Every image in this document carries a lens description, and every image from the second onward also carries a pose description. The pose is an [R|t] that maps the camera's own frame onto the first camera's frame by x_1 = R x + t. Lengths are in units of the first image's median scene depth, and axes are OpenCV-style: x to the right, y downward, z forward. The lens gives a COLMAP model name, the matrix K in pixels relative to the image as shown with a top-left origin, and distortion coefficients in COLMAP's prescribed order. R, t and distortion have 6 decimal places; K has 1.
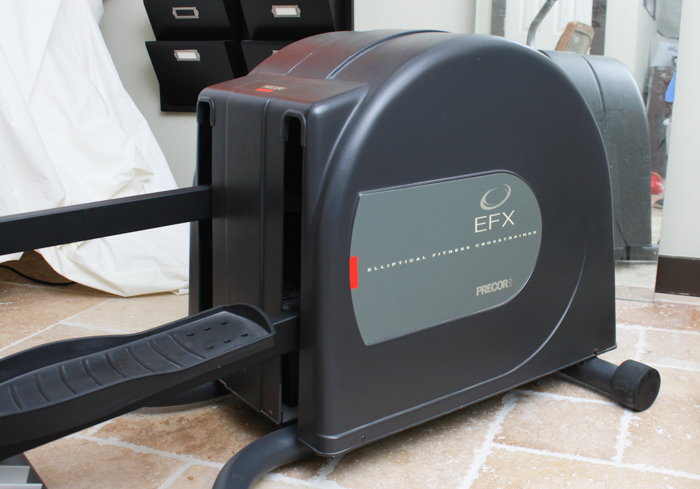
lens RADIAL K [[848.7, 0, 348.8], [0, 848.7, 242.6], [0, 0, 1]] dist [-0.110963, 0.000000]
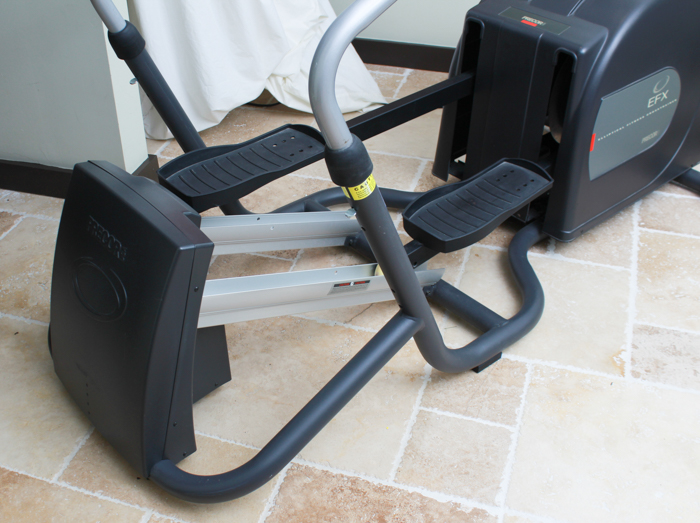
lens RADIAL K [[729.2, 0, 349.2], [0, 729.2, 263.1], [0, 0, 1]] dist [-0.052876, 0.000000]
pose [[0.999470, -0.029944, -0.012782, -0.412130], [0.032503, 0.940596, 0.337967, -0.213878], [0.001902, -0.338204, 0.941071, -0.414604]]
